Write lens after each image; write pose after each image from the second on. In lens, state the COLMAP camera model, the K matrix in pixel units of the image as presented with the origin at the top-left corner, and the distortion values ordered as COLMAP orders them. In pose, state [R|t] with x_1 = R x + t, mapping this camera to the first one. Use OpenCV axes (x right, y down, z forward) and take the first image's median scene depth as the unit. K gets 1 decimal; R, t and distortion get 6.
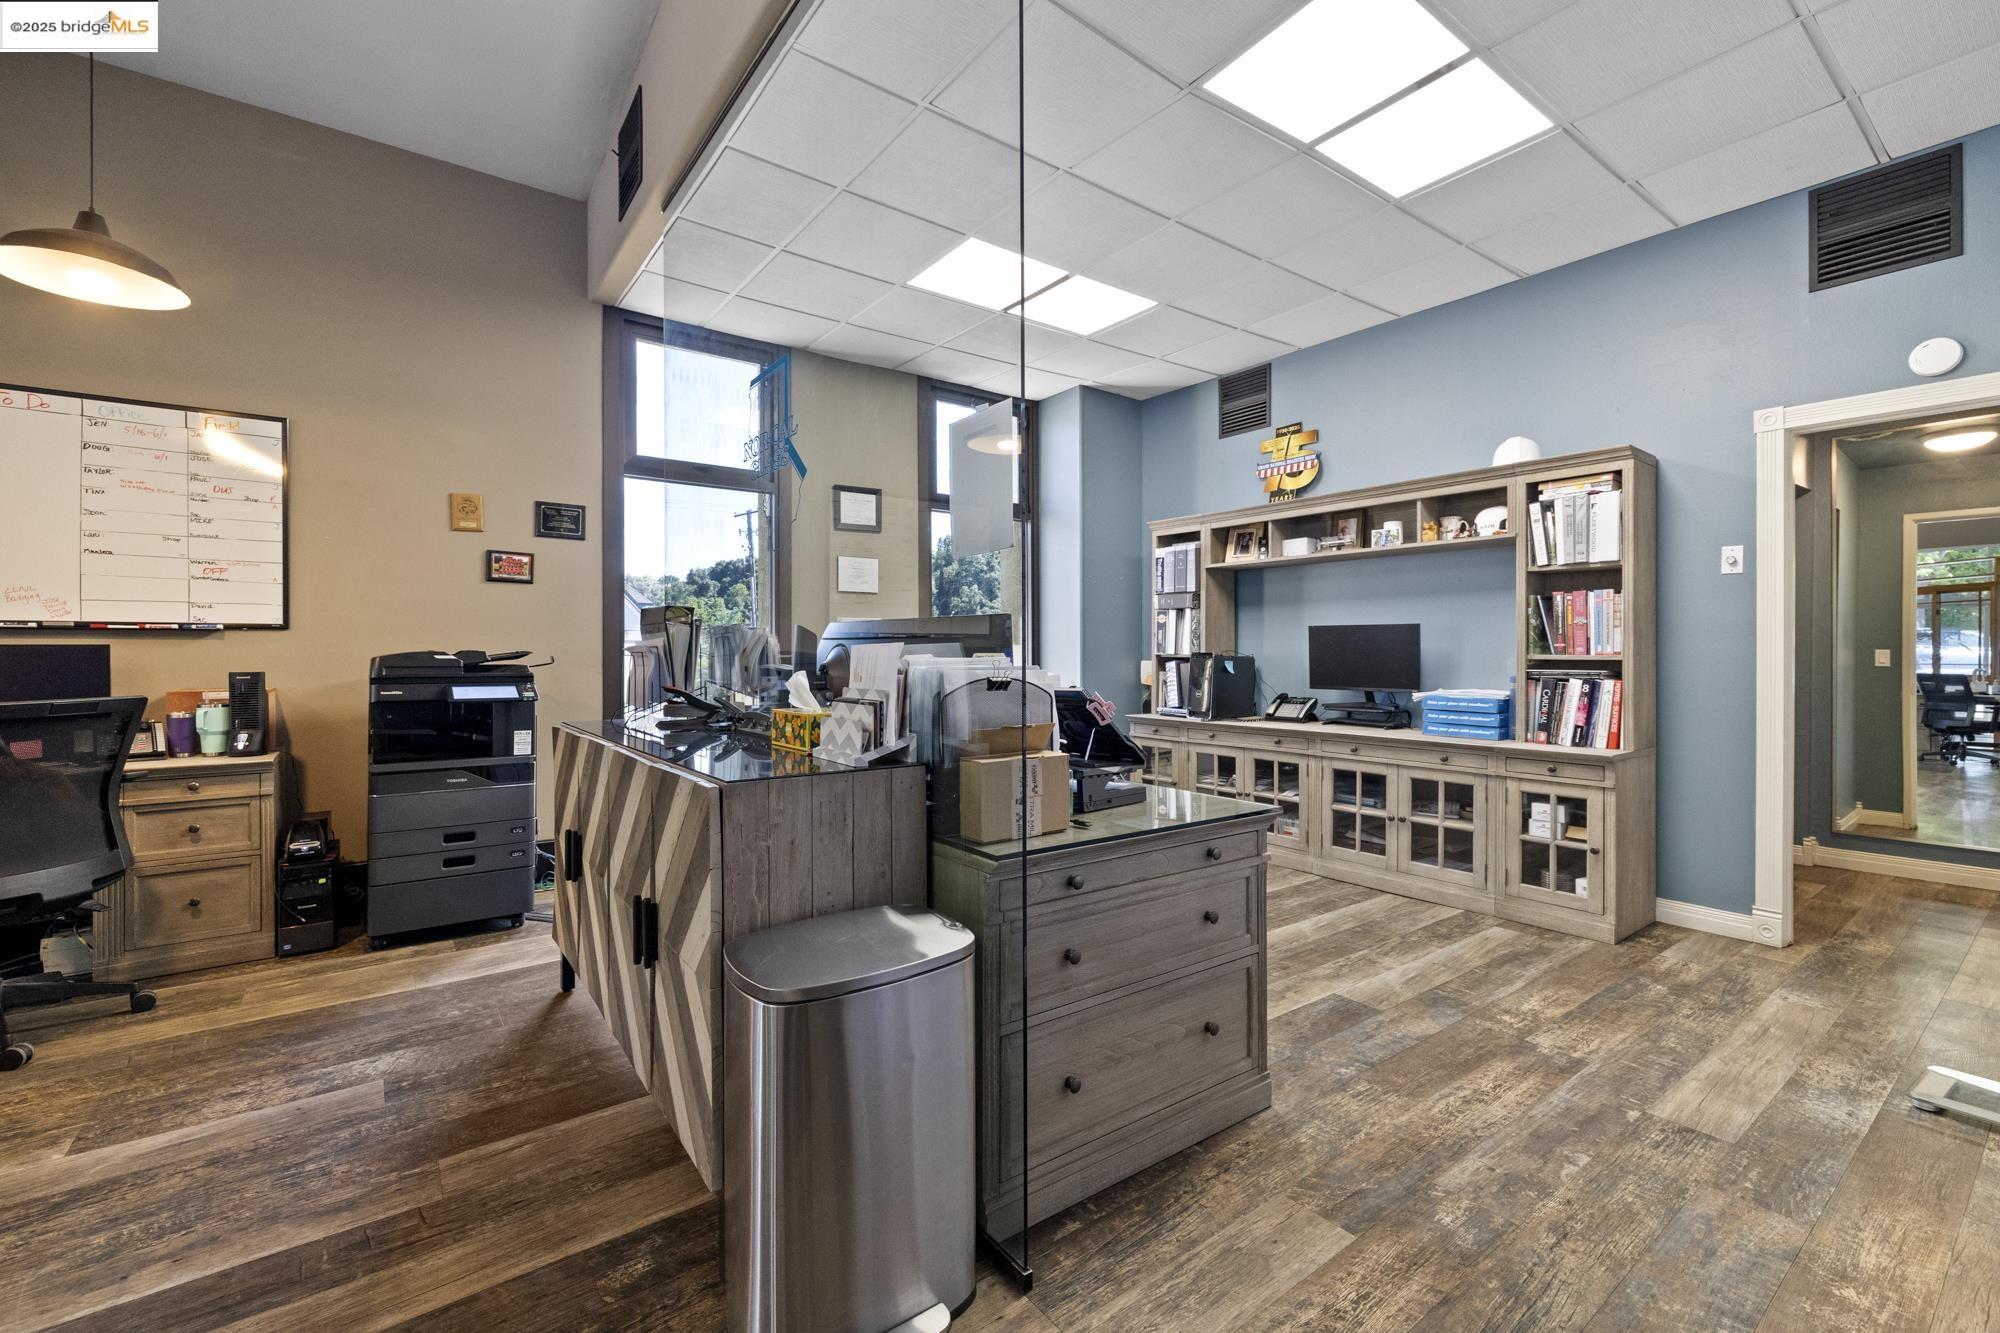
lens RADIAL K [[851.8, 0, 982.3], [0, 851.8, 643.1], [0, 0, 1]] dist [-0.001716, 0.000200]
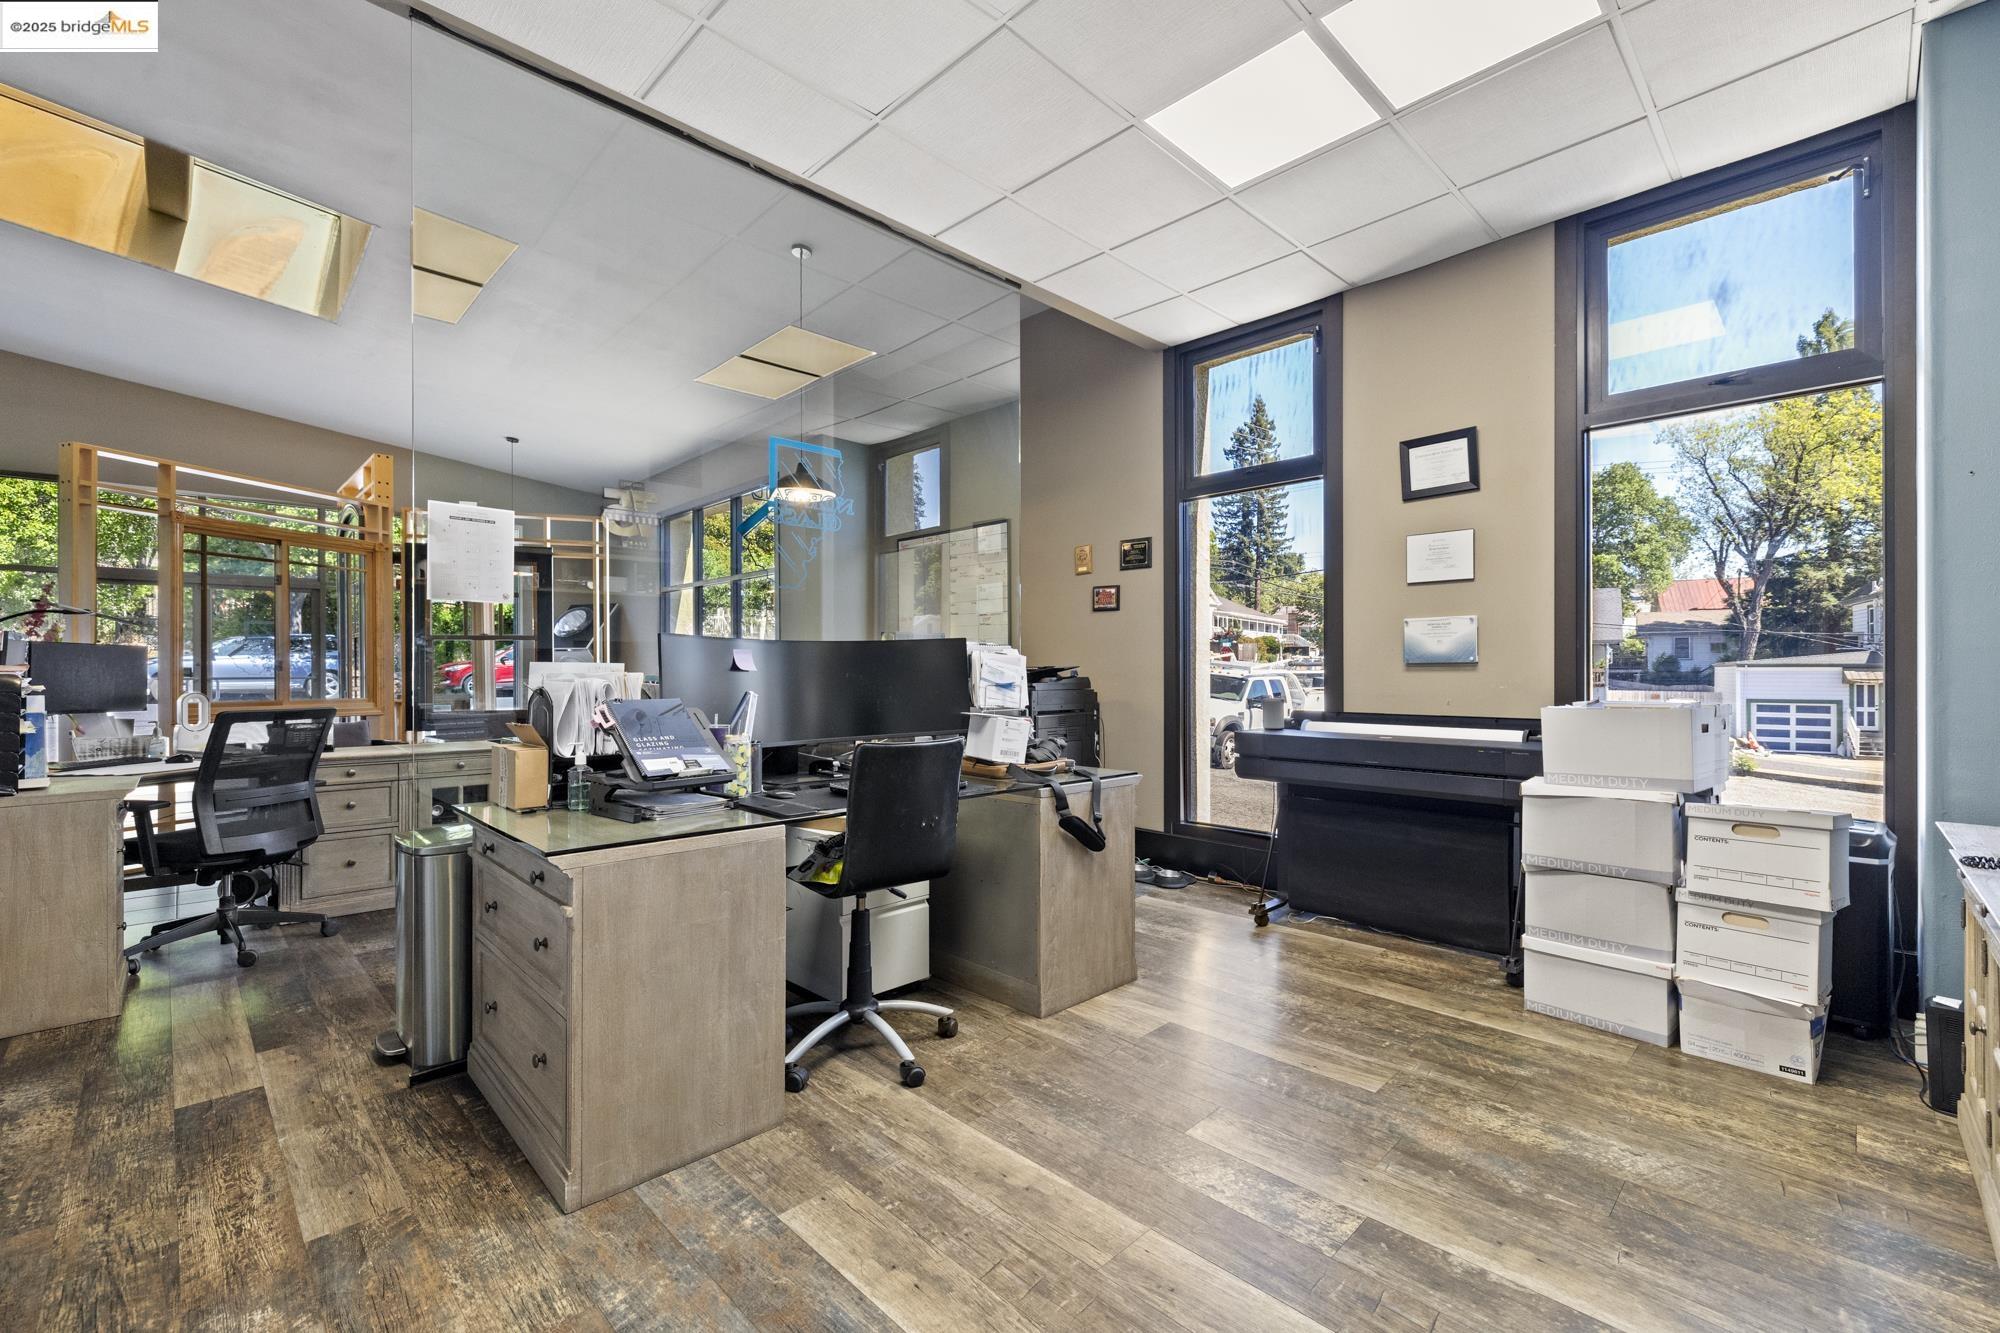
lens RADIAL K [[851.8, 0, 1036.8], [0, 851.8, 665.7], [0, 0, 1]] dist [-0.001716, 0.000200]
pose [[0.158746, -0.004122, -0.987311, 0.869516], [0.014943, 0.999887, -0.001772, 0.012715], [0.987206, -0.014472, 0.158789, 0.938561]]
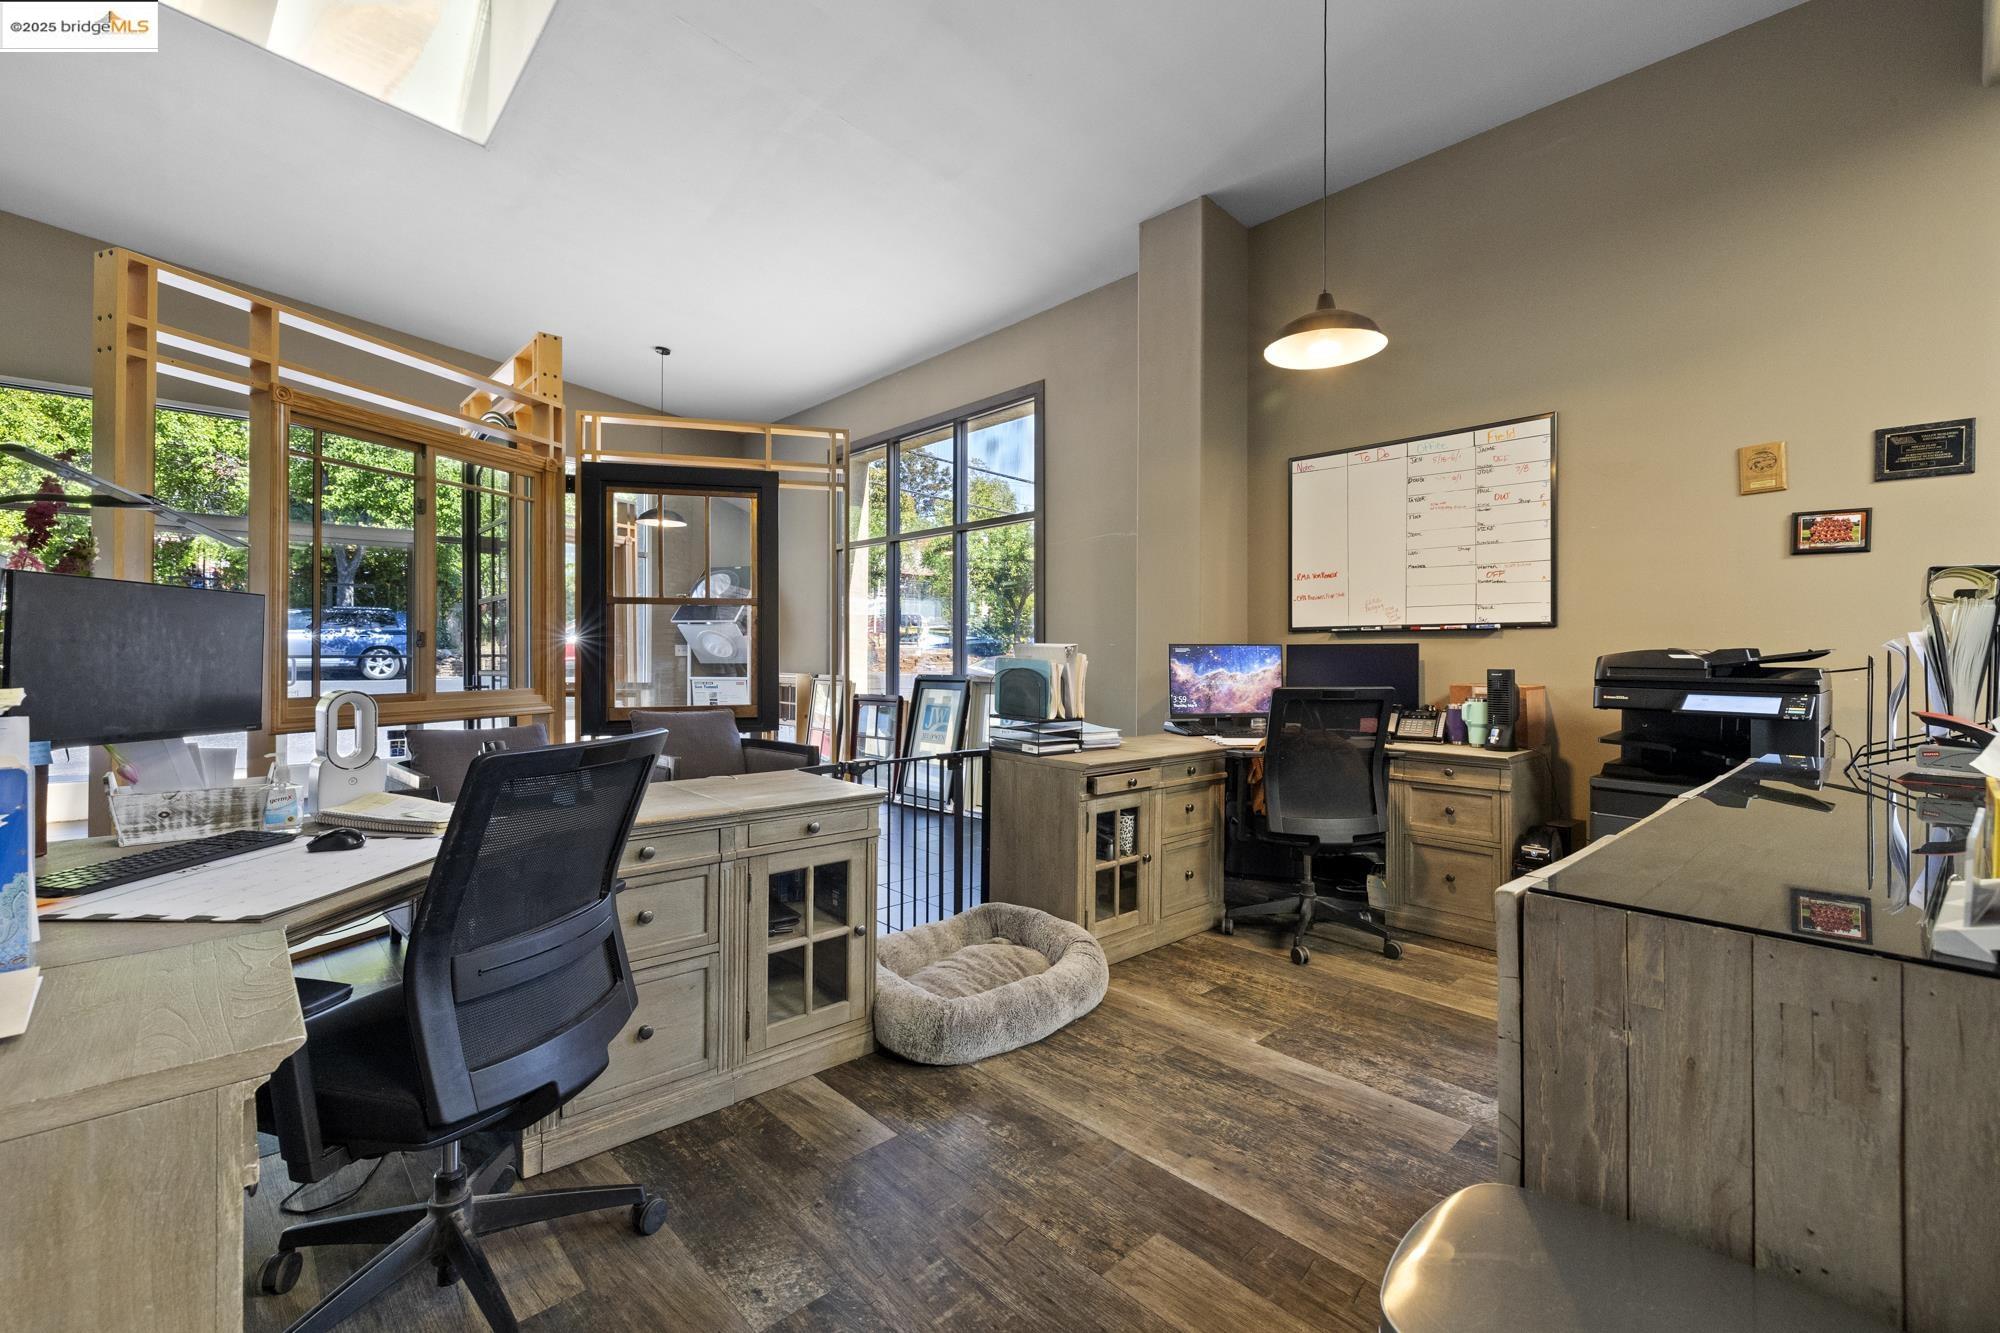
lens RADIAL K [[851.8, 0, 1007.5], [0, 851.8, 645.8], [0, 0, 1]] dist [-0.001716, 0.000200]
pose [[0.119273, -0.004580, -0.992851, 0.096400], [0.007609, 0.999964, -0.003699, 0.005088], [0.992832, -0.007114, 0.119304, 0.304945]]
